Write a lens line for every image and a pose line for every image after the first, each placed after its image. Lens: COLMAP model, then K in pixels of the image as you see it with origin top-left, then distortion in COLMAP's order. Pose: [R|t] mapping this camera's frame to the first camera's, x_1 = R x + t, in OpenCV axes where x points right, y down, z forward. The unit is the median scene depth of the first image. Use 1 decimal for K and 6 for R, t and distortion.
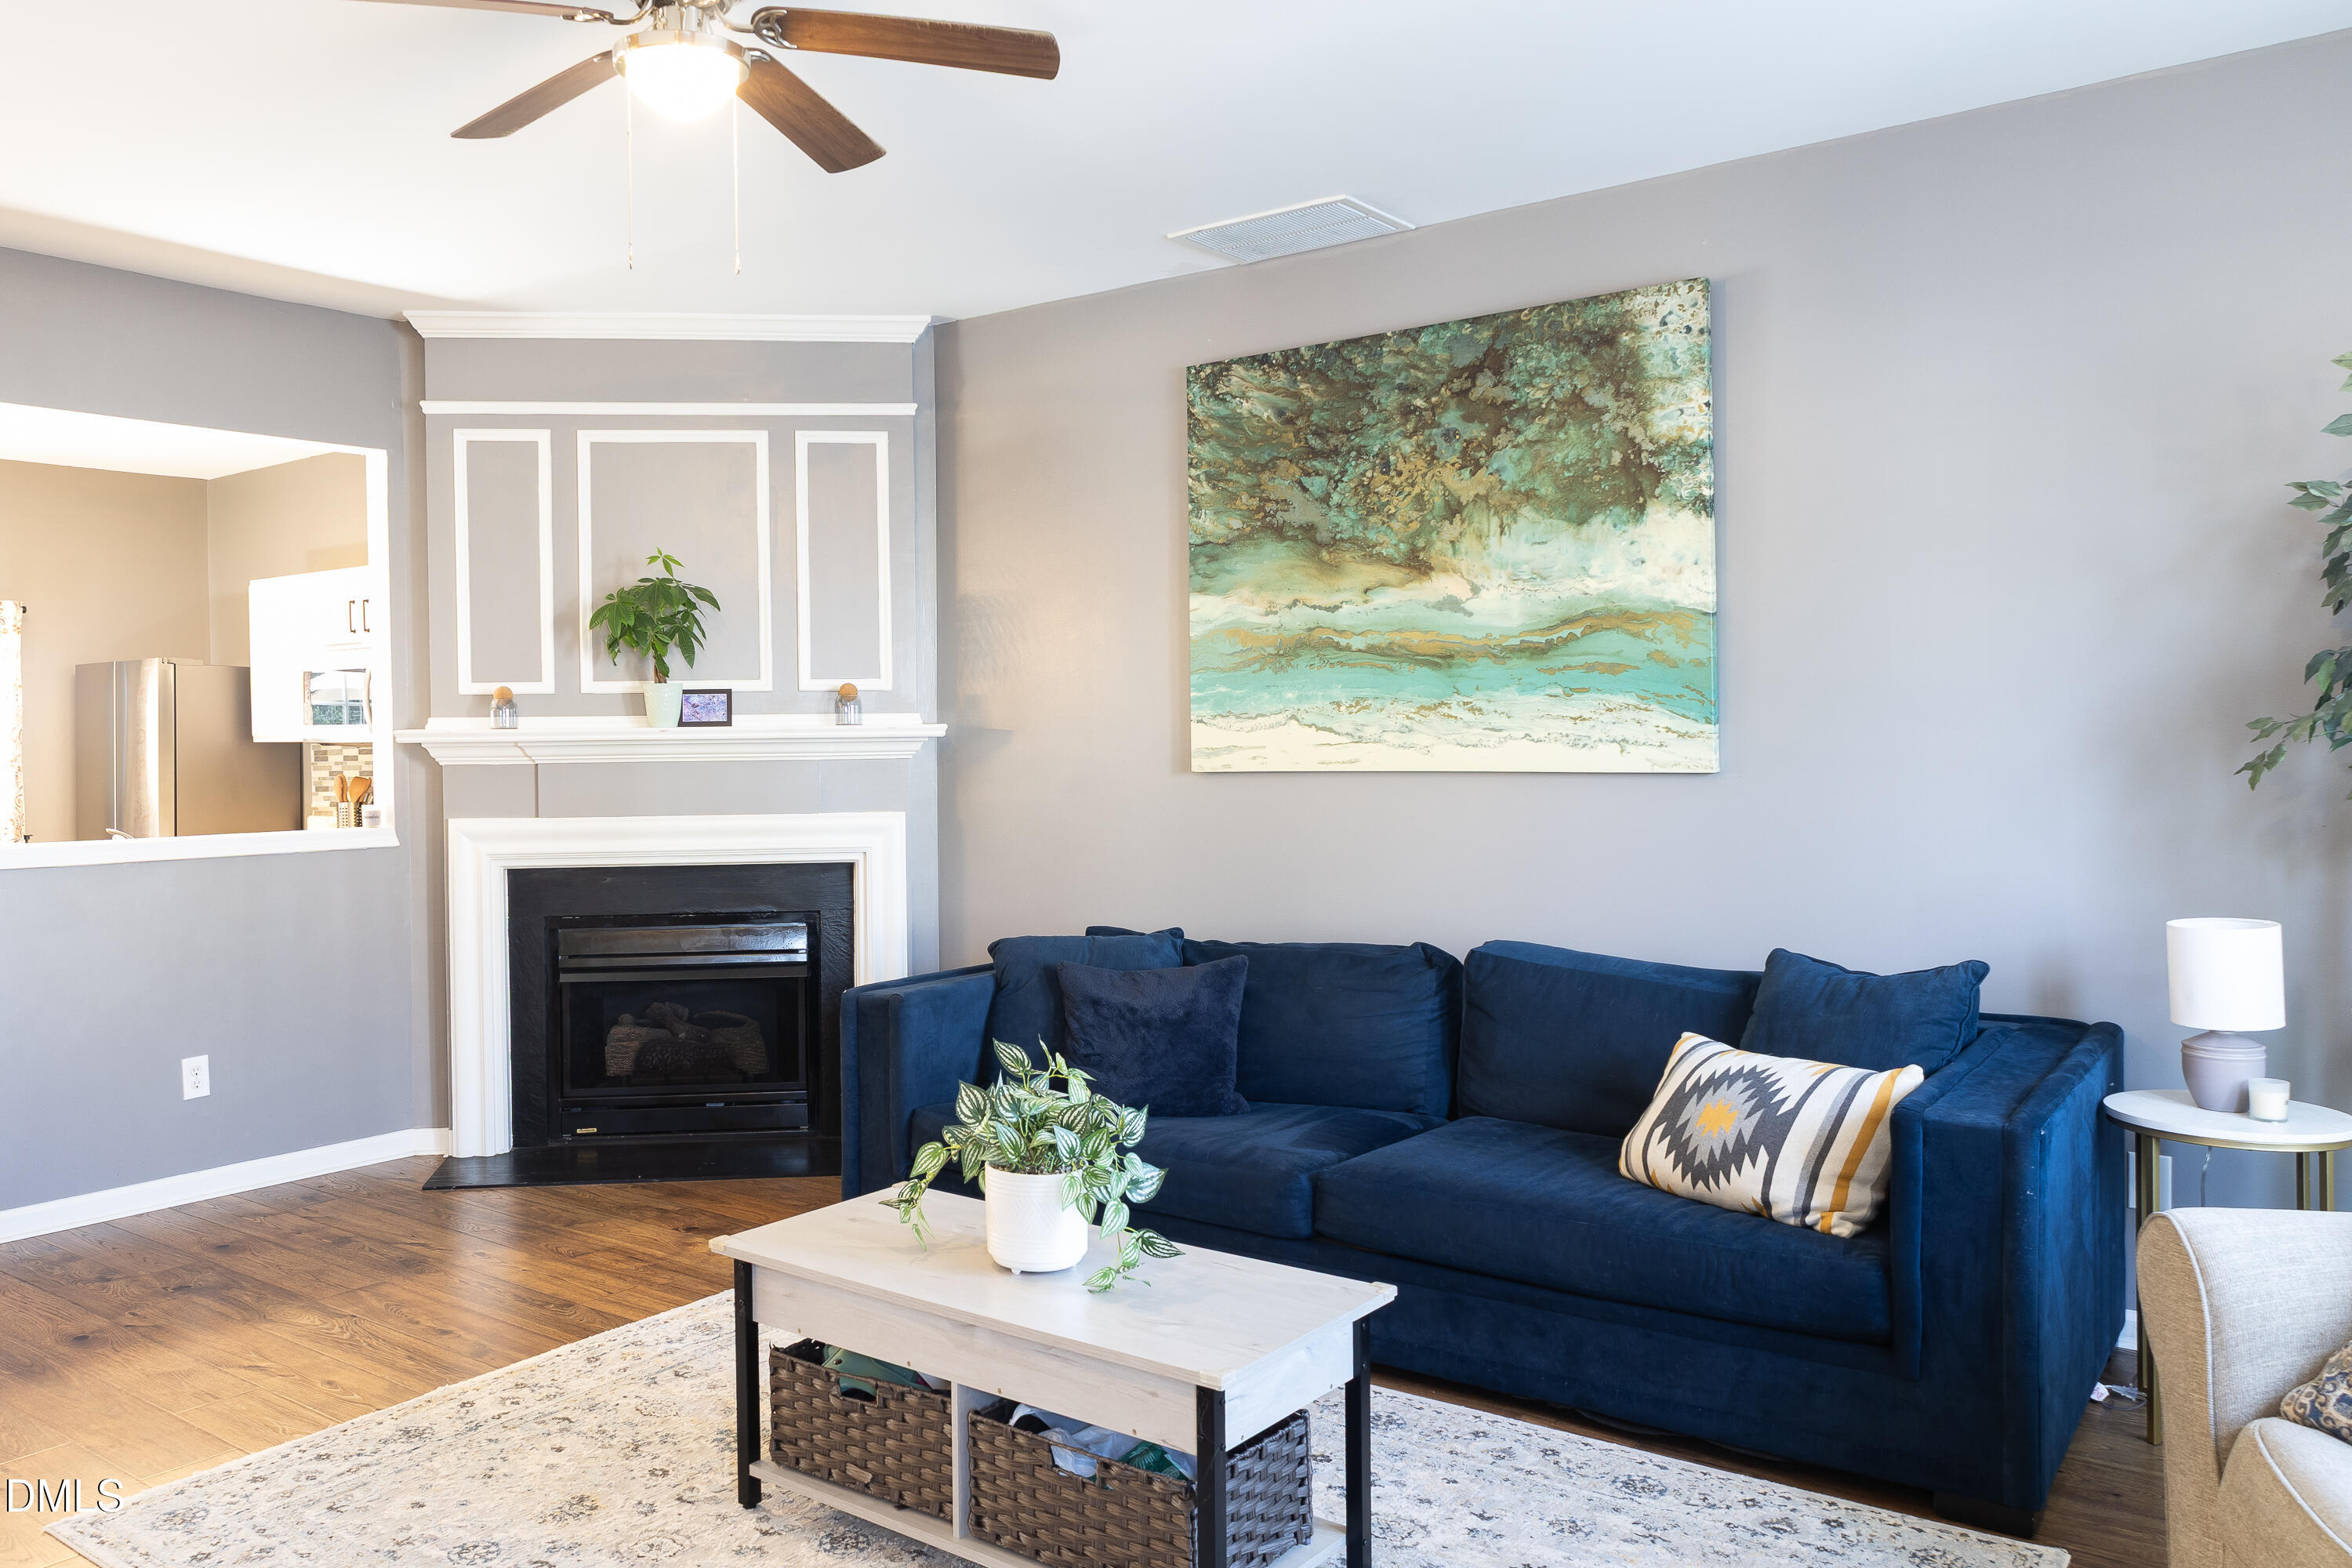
lens RADIAL K [[1775.6, 0, 1176.0], [0, 1775.6, 784.0], [0, 0, 1]] dist [0.002495, 0.000434]
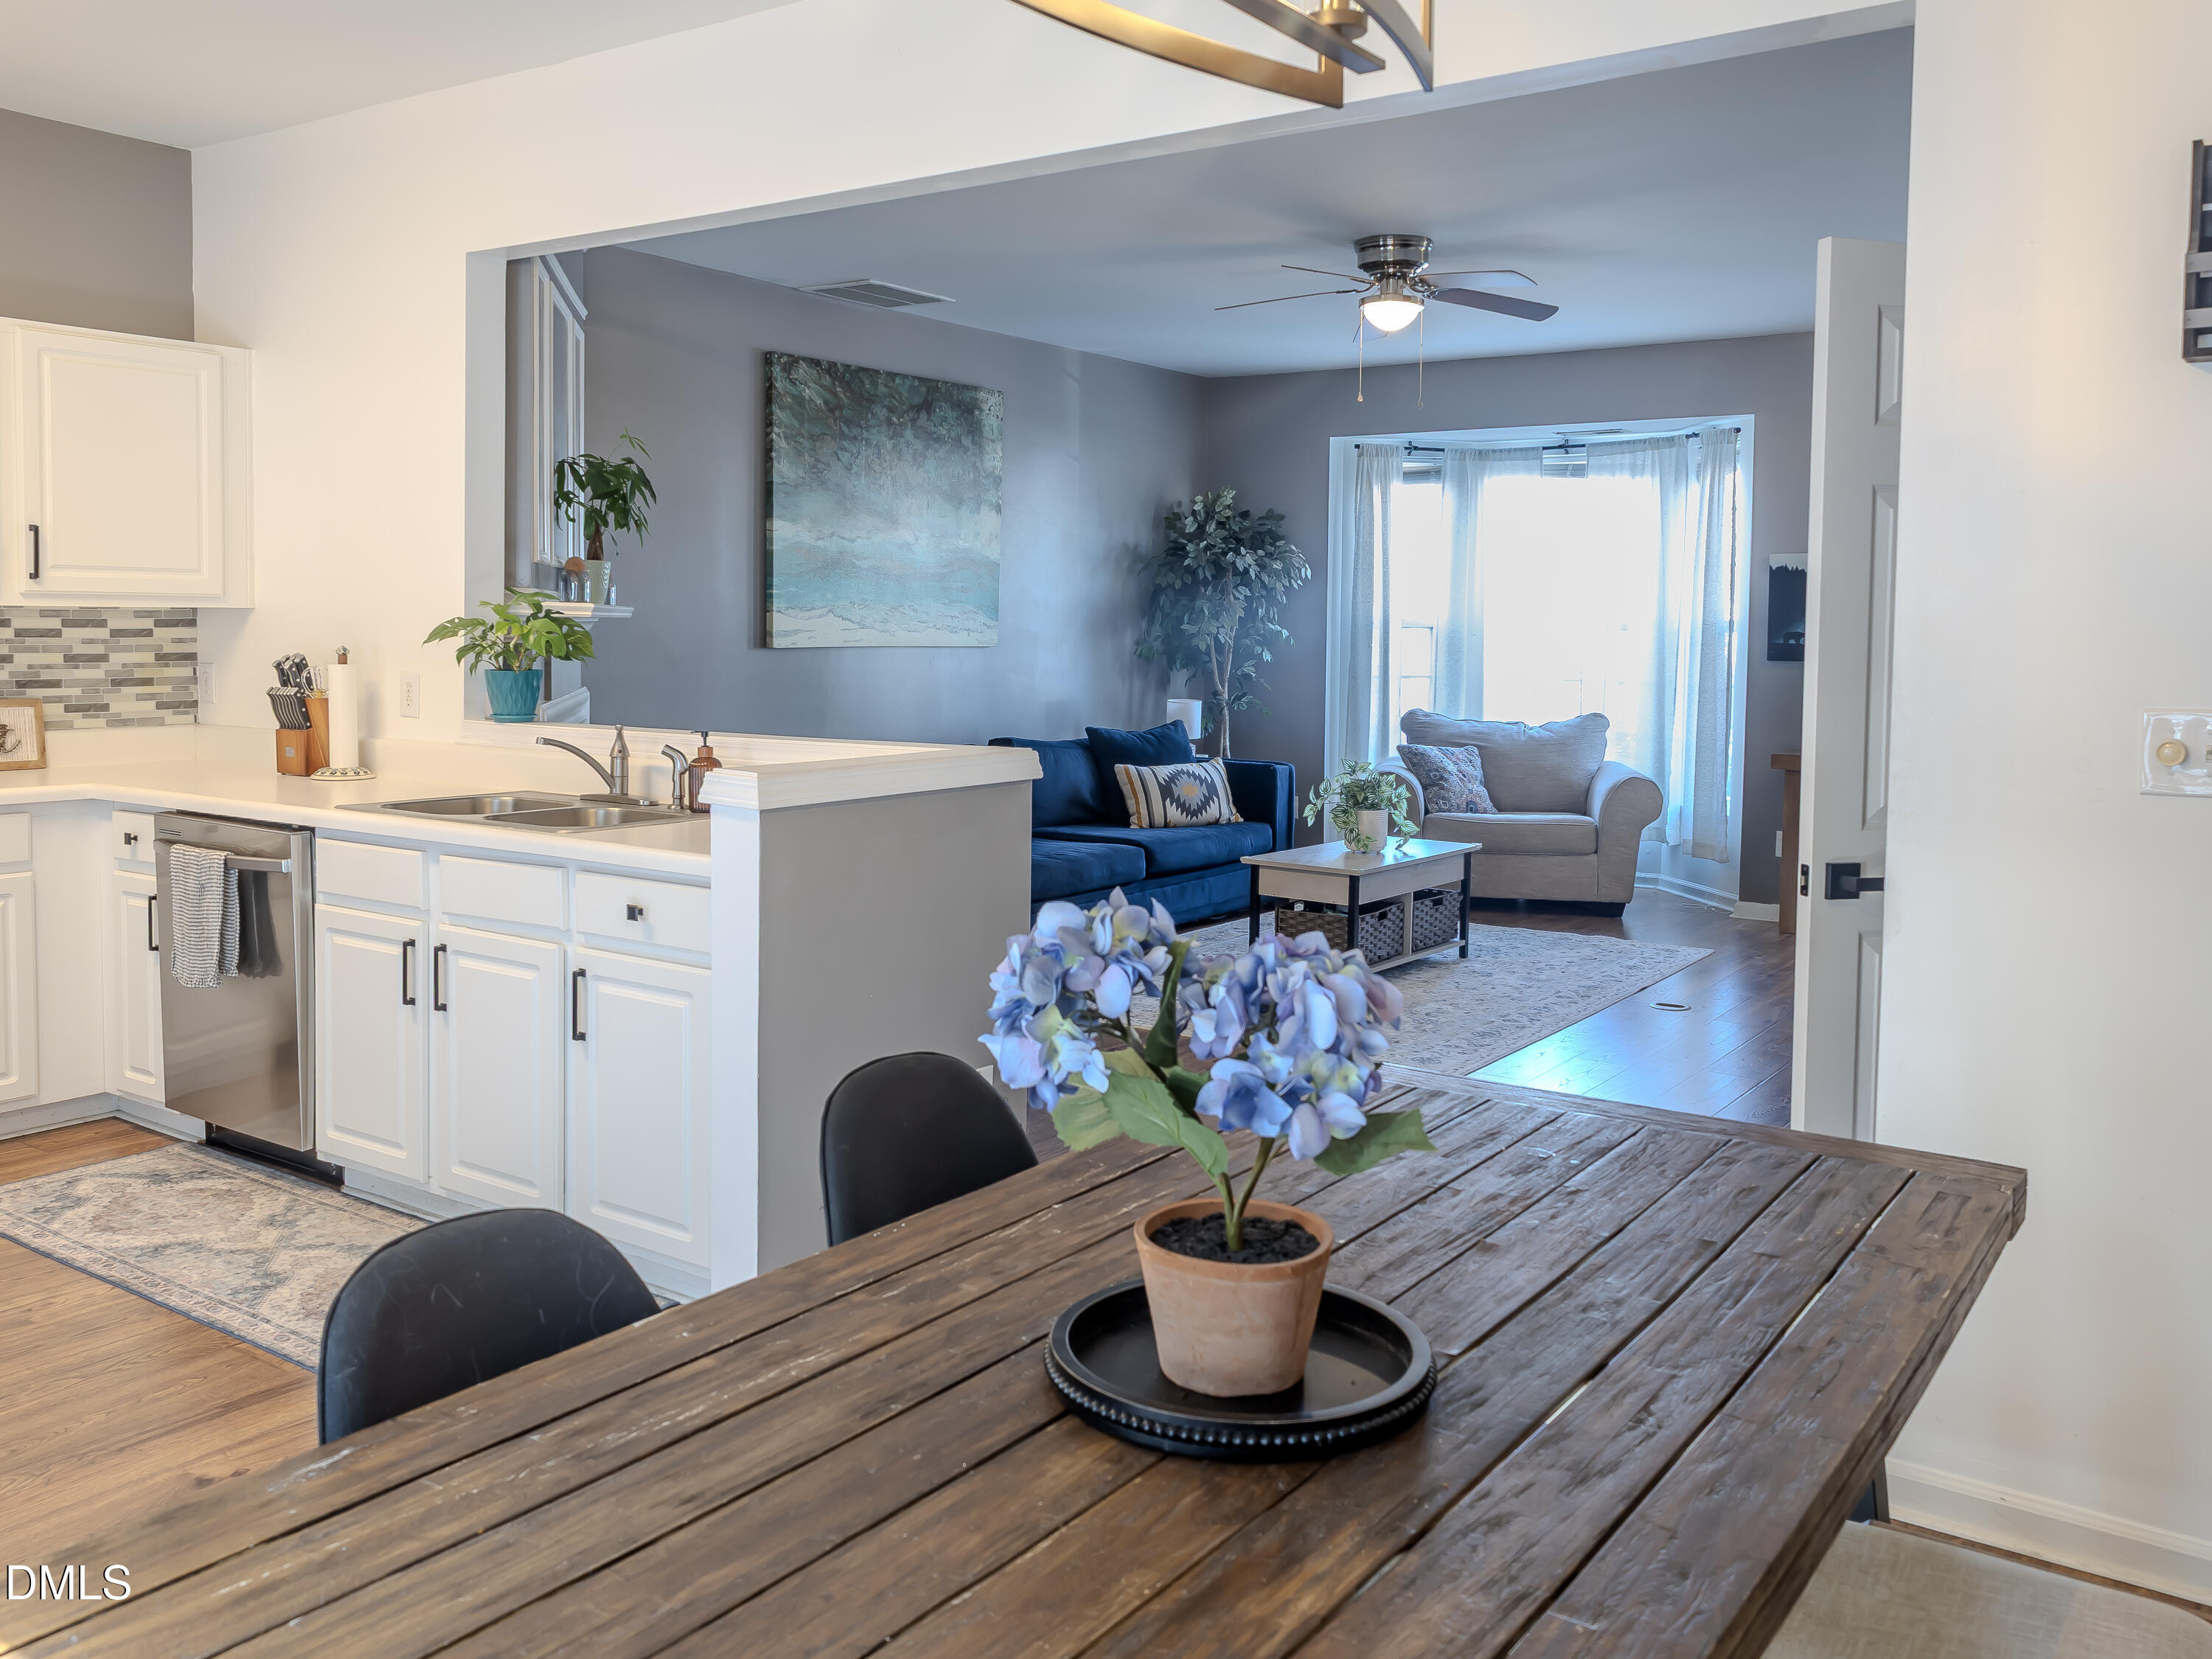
lens RADIAL K [[1831.2, 0, 1103.7], [0, 1831.2, 771.1], [0, 0, 1]] dist [-0.006762, -0.009386]
pose [[-0.042422, -0.077320, 0.996103, -1.513459], [0.001897, 0.996993, 0.077470, -0.022334], [-0.999098, 0.005176, -0.042148, 0.850772]]
